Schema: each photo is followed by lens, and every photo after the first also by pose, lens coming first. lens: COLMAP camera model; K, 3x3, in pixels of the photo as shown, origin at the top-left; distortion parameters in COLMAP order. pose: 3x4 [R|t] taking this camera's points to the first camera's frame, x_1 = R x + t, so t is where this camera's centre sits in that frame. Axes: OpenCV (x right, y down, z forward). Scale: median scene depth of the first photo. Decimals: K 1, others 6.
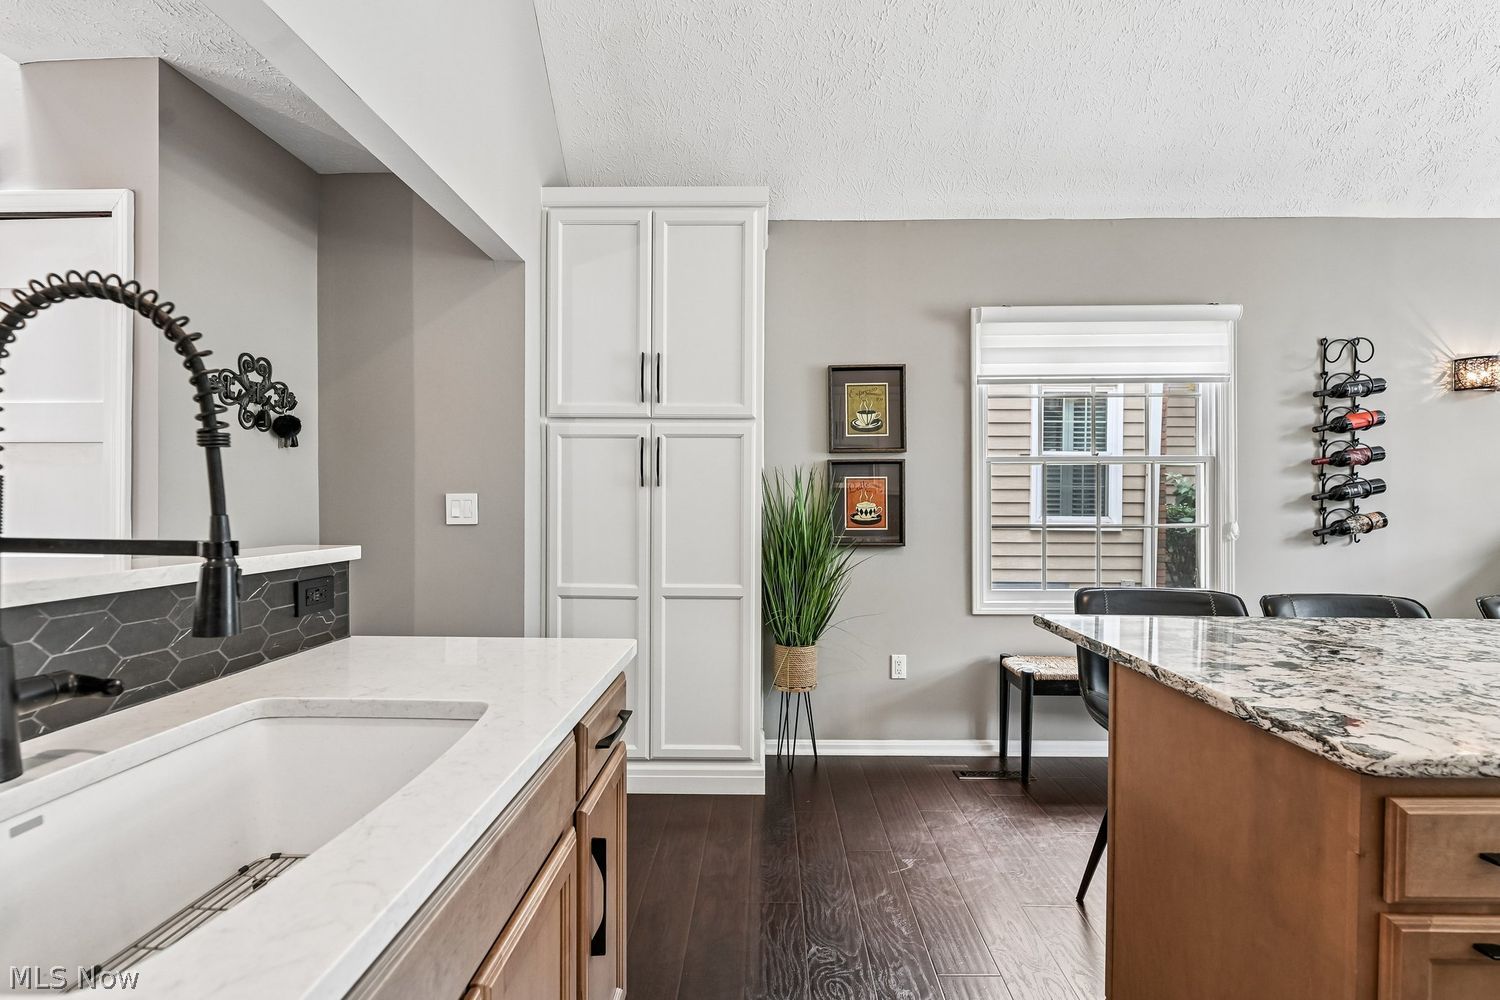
lens RADIAL K [[673.4, 0, 750.7], [0, 673.4, 512.8], [0, 0, 1]] dist [0.003686, -0.003188]
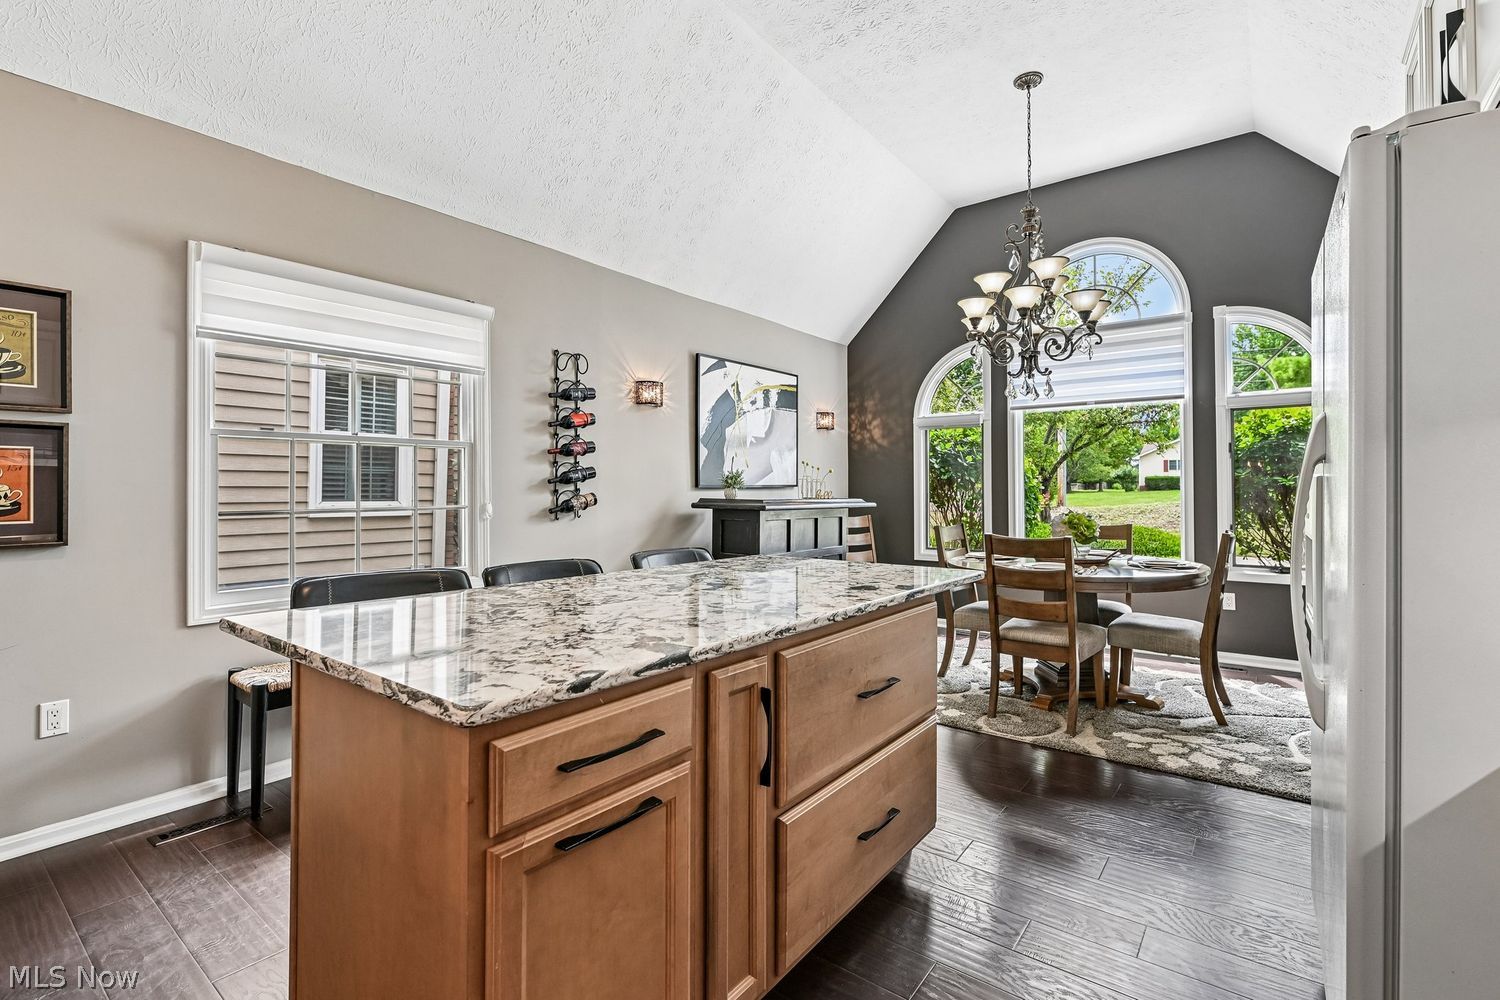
lens RADIAL K [[673.4, 0, 755.9], [0, 673.4, 484.3], [0, 0, 1]] dist [0.003686, -0.003188]
pose [[0.601615, 0.004455, 0.798774, 0.103363], [0.013882, 0.999775, -0.016032, 0.007006], [-0.798666, 0.020733, 0.601418, -0.009218]]
